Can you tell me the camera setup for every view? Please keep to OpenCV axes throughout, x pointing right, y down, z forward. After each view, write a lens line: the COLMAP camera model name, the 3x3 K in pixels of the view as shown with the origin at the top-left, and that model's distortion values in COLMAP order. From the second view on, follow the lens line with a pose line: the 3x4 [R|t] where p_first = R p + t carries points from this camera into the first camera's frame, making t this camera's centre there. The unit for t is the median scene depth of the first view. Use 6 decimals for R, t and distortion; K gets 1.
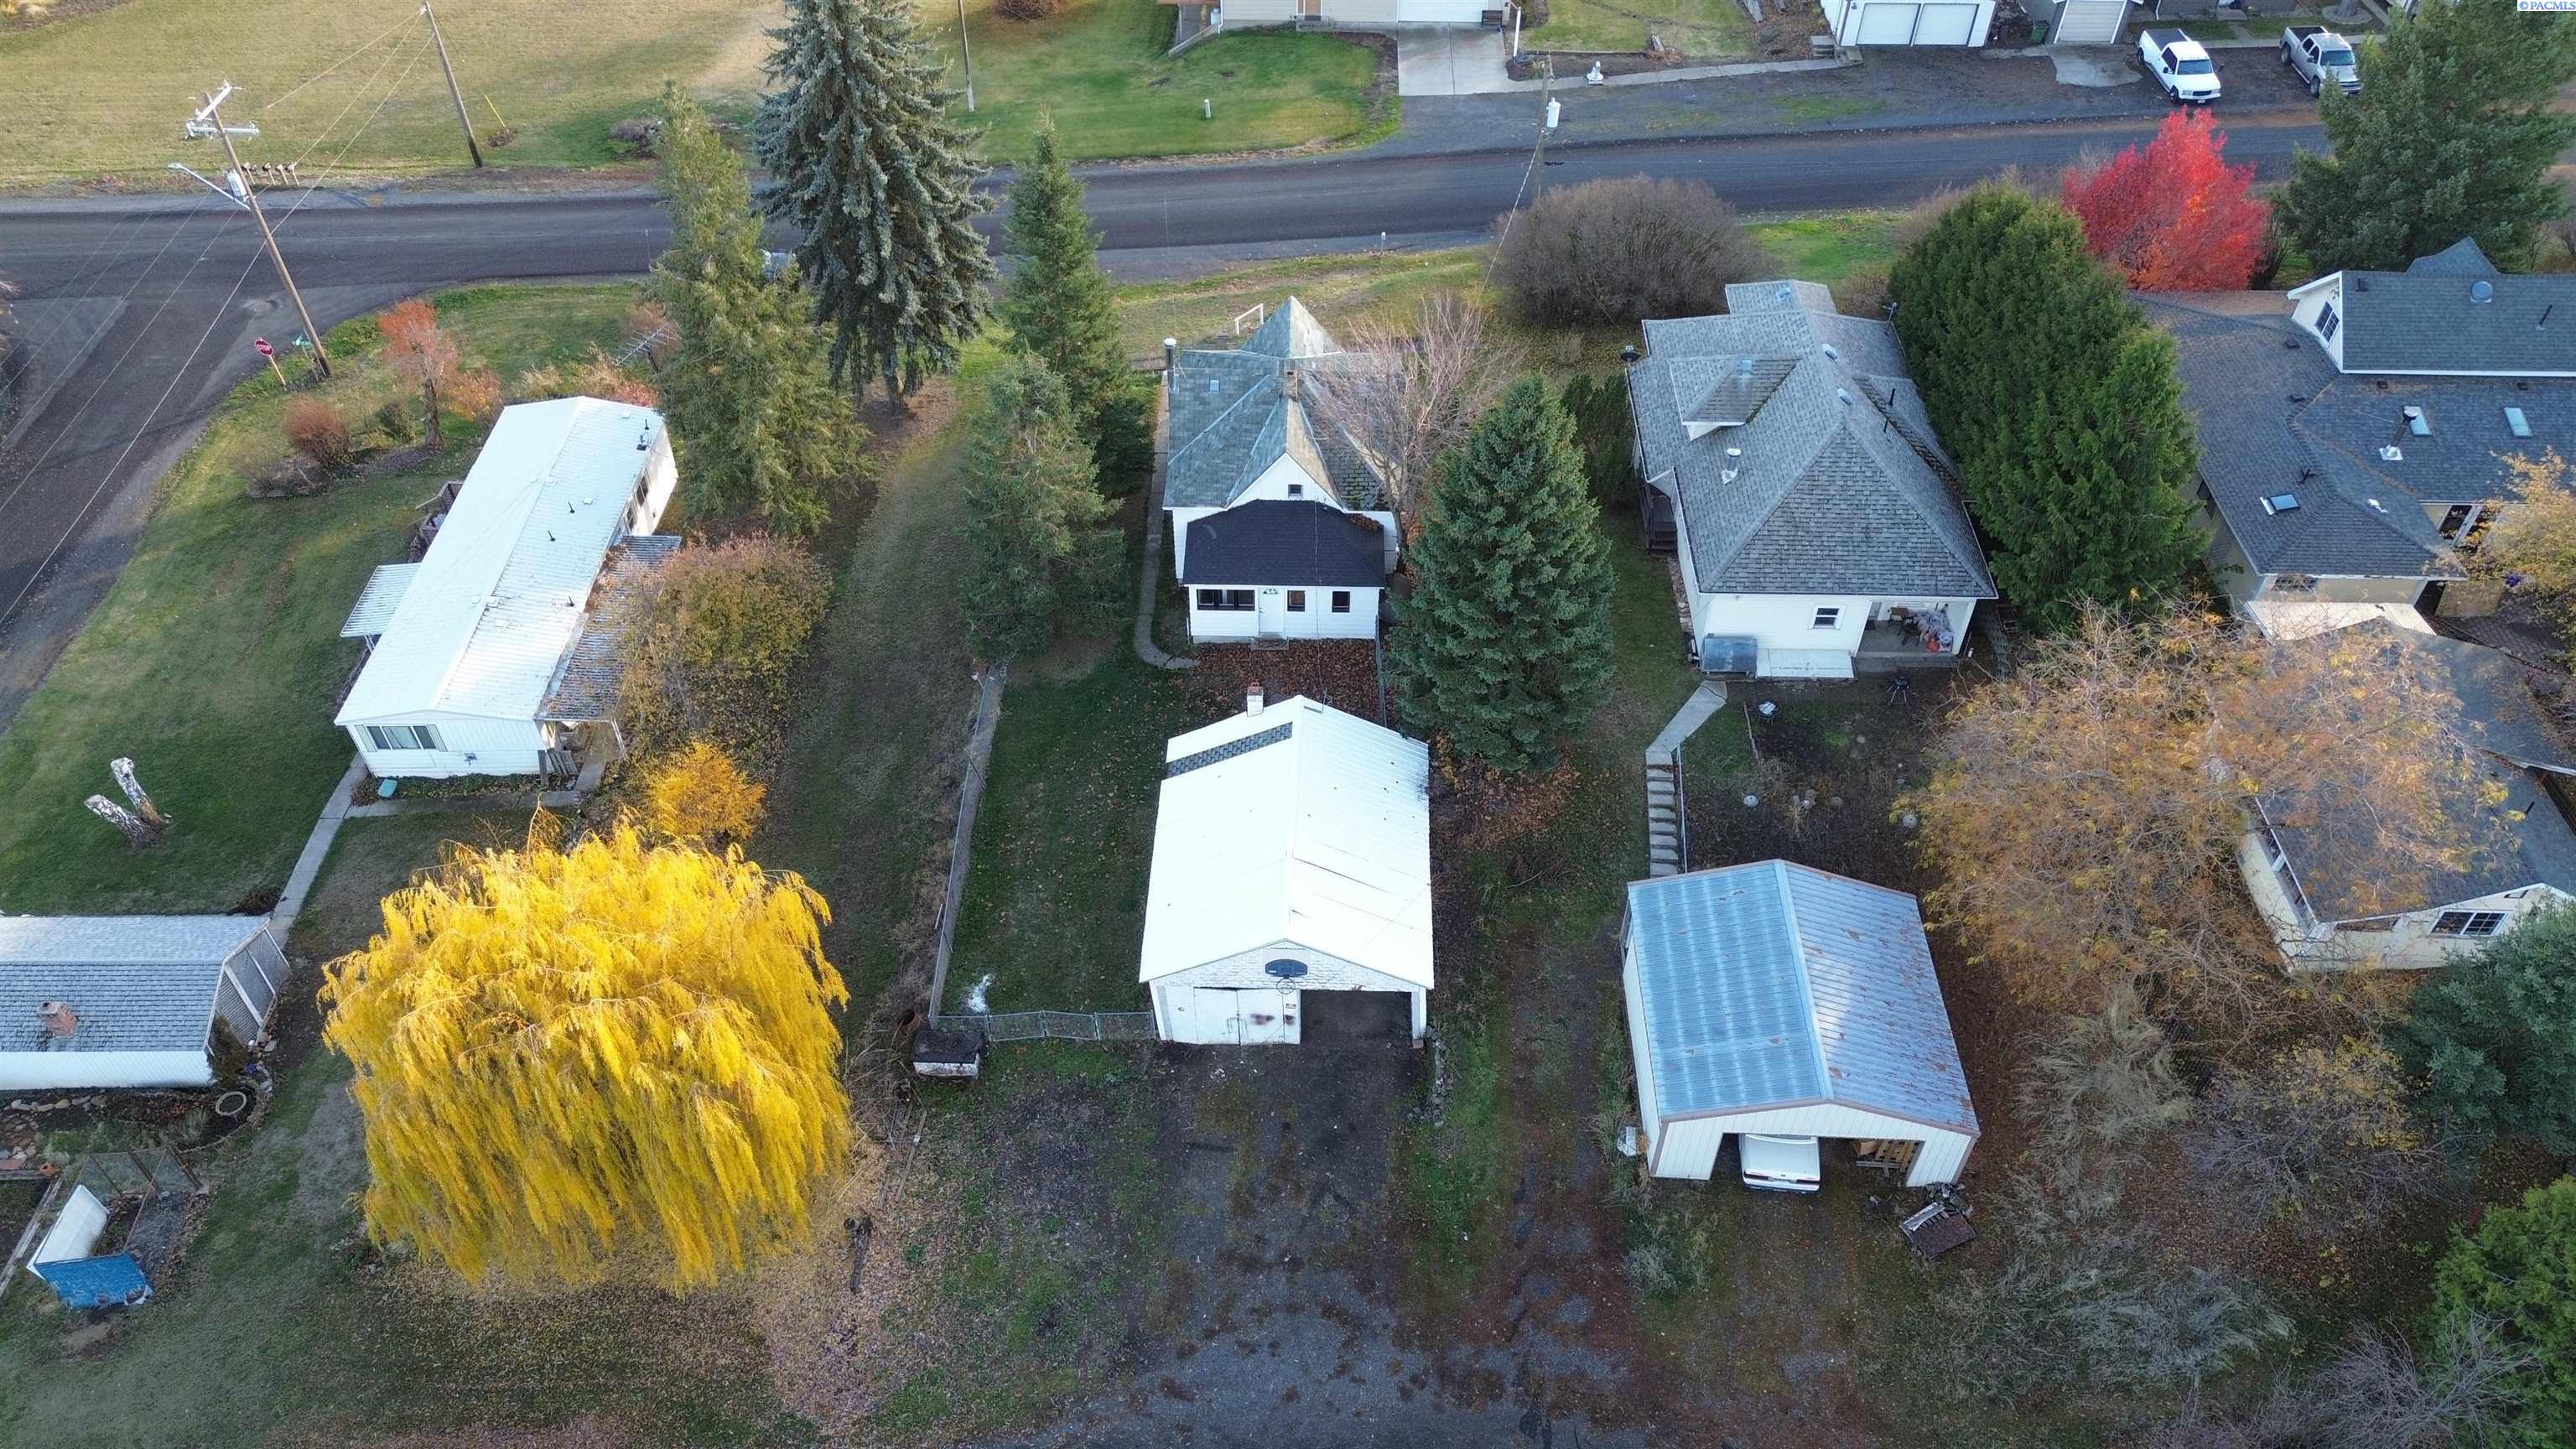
lens RADIAL K [[1833.9, 0, 1264.7], [0, 1833.9, 707.2], [0, 0, 1]] dist [0.075723, -0.030228]
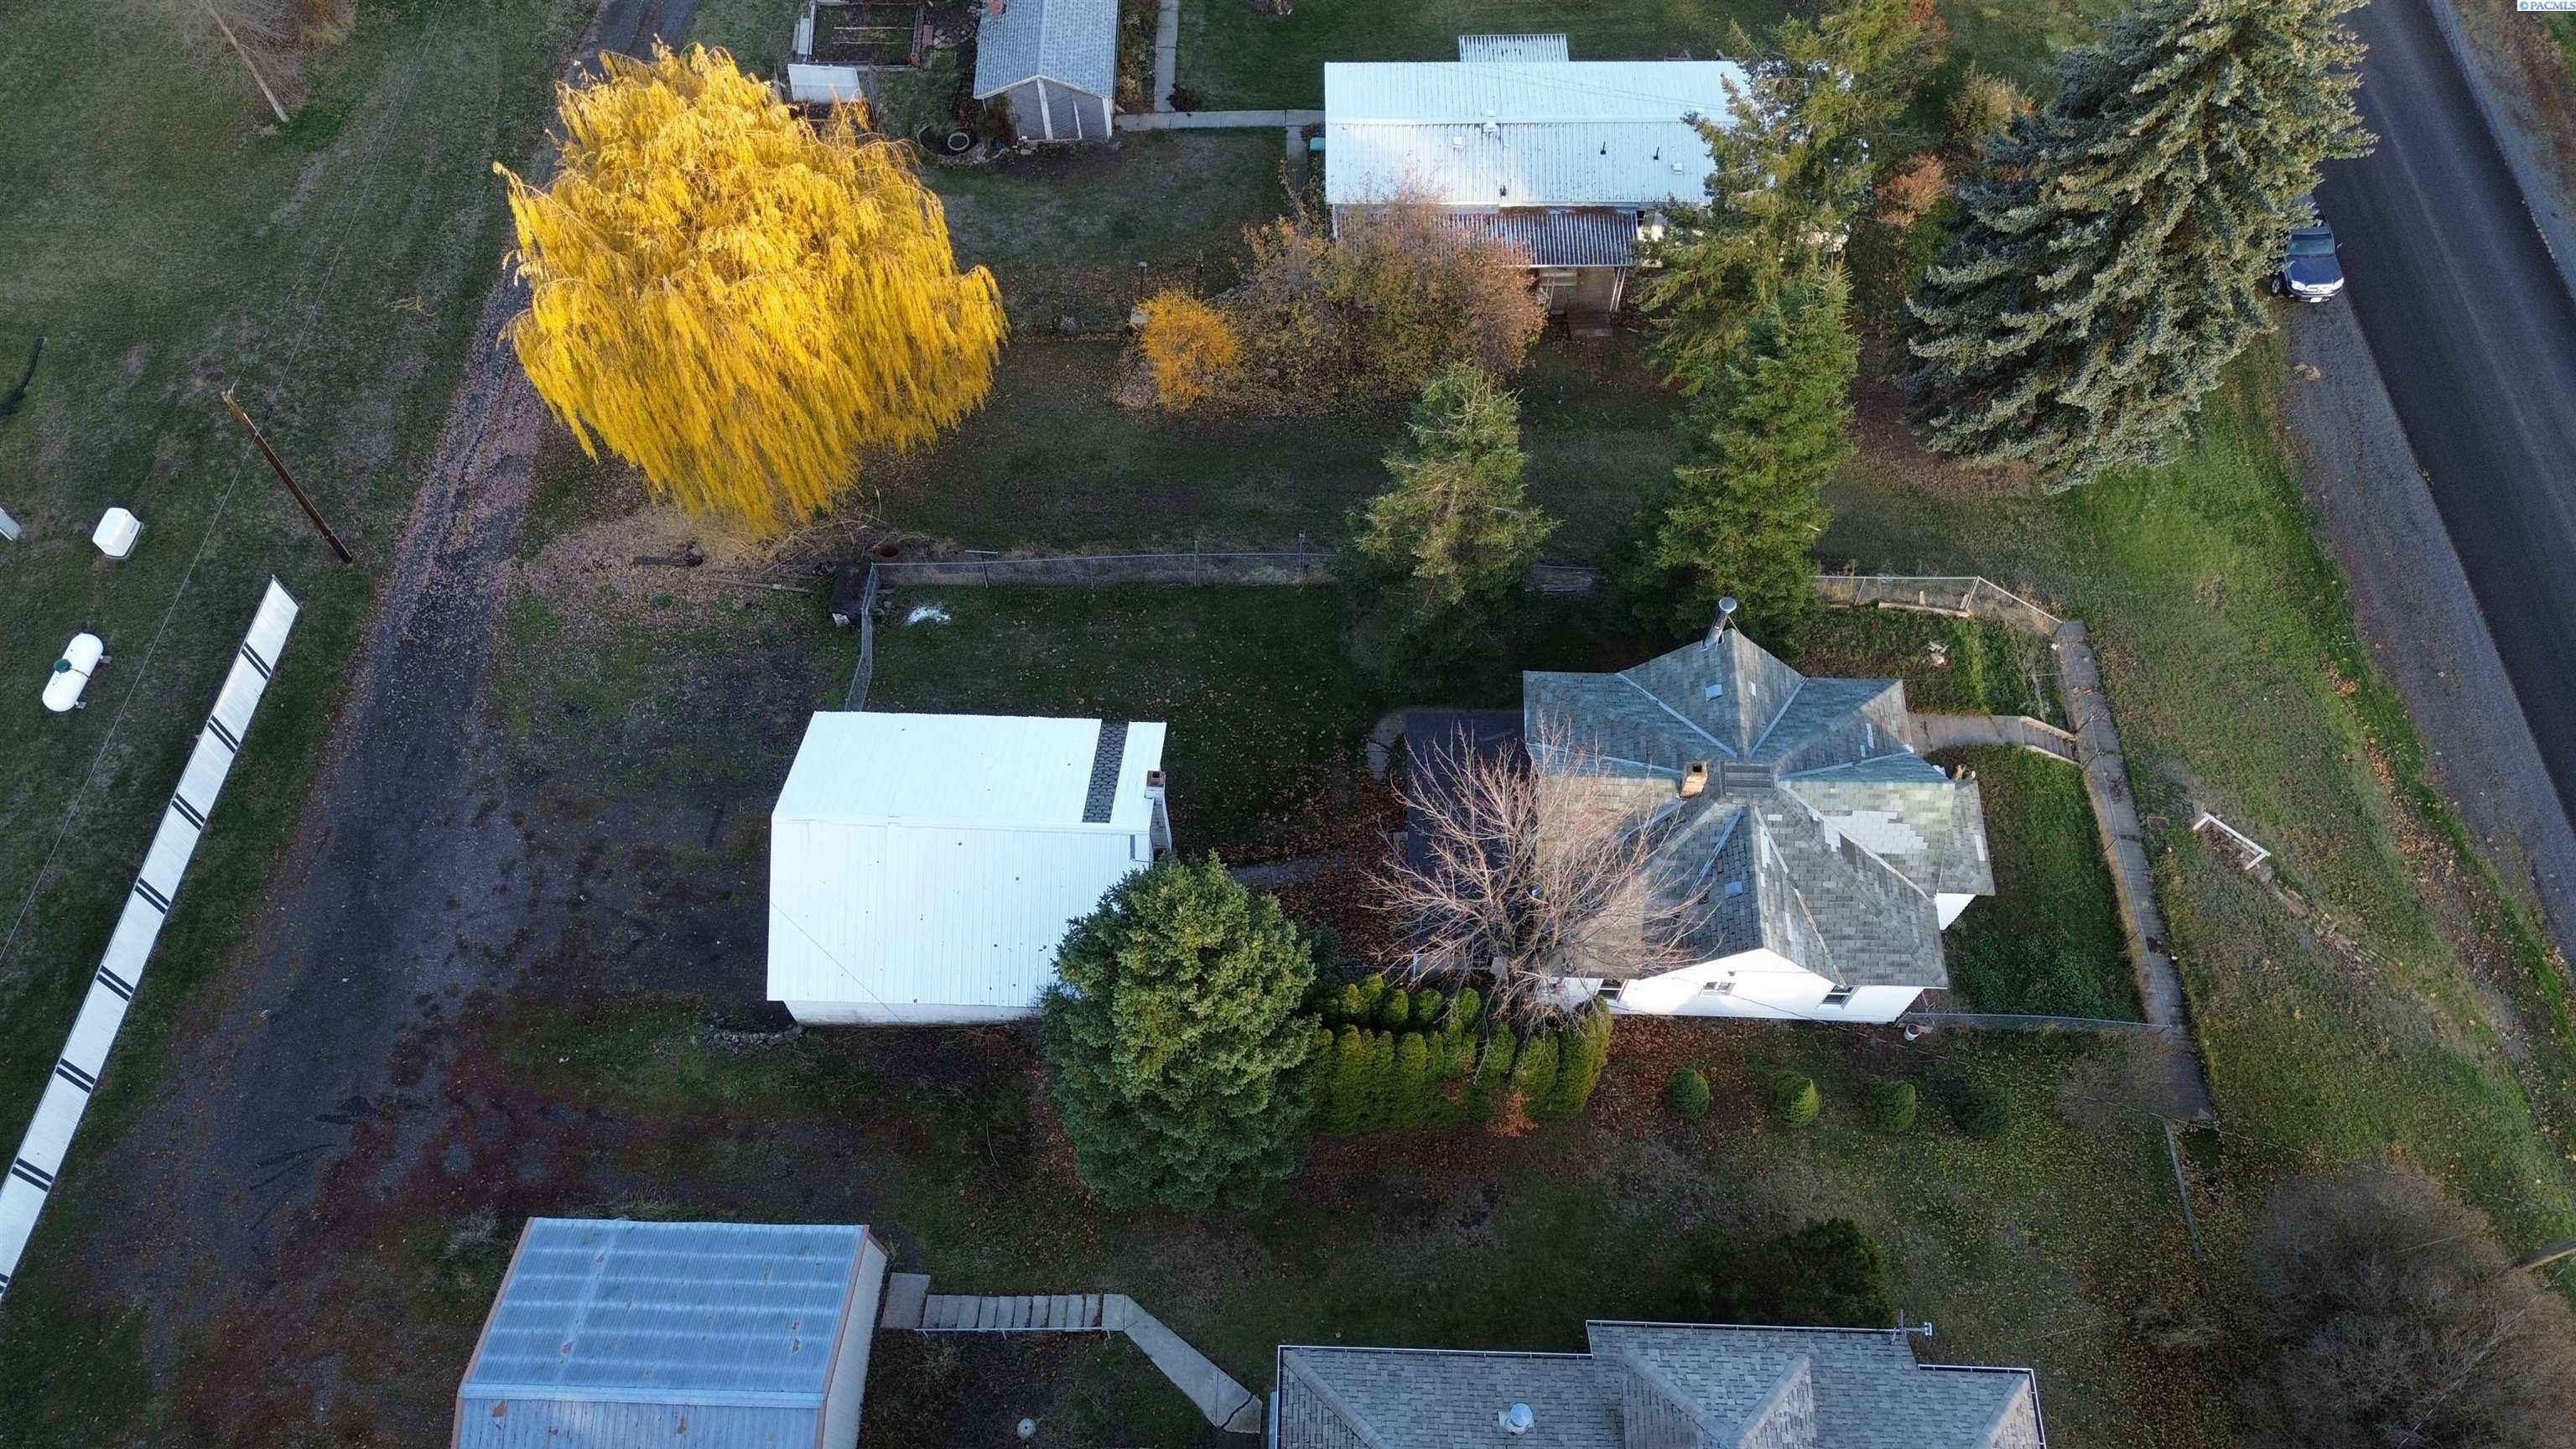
lens RADIAL K [[1833.9, 0, 1290.8], [0, 1833.9, 729.1], [0, 0, 1]] dist [0.075723, -0.030228]
pose [[0.002767, 0.887574, -0.460658, 0.391325], [-0.689101, 0.335515, 0.642315, -0.650927], [0.724660, 0.315663, 0.612556, 0.581973]]
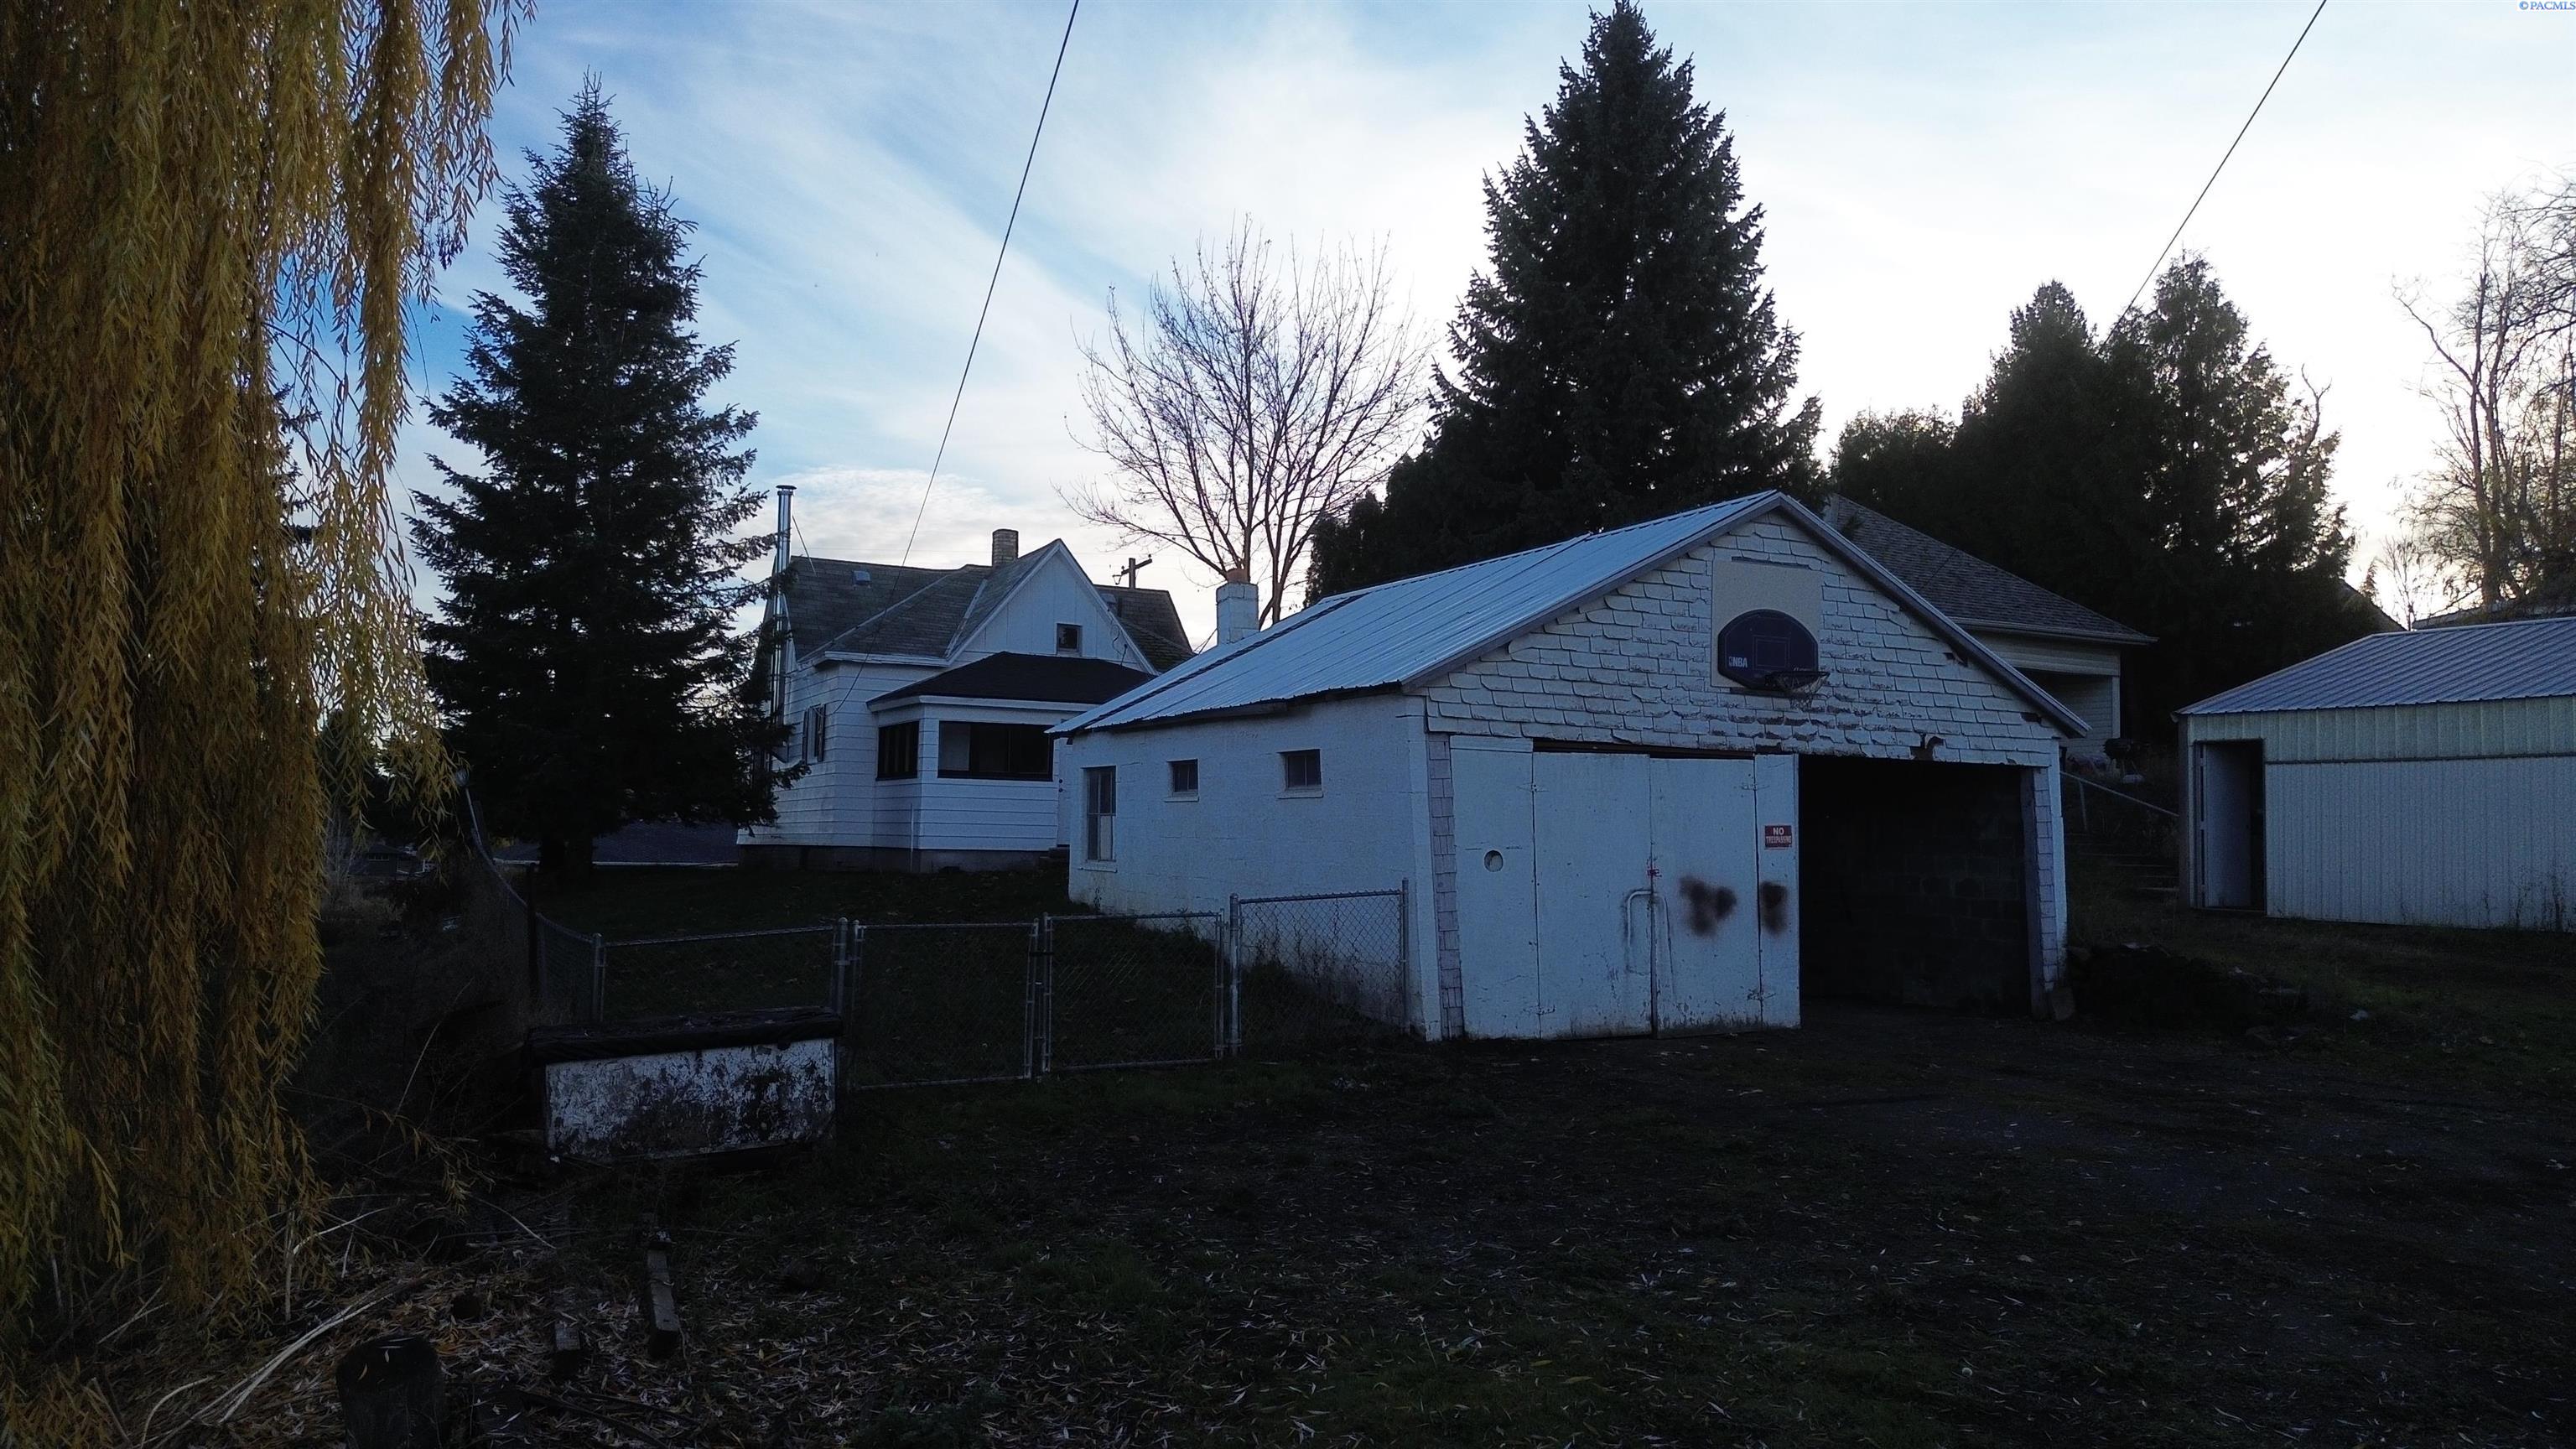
lens RADIAL K [[1833.9, 0, 1305.1], [0, 1833.9, 728.2], [0, 0, 1]] dist [0.075723, -0.030228]
pose [[0.876137, 0.050970, 0.479361, -0.224853], [0.318266, 0.685706, -0.654610, 0.345449], [-0.362066, 0.726092, 0.584550, 0.832401]]
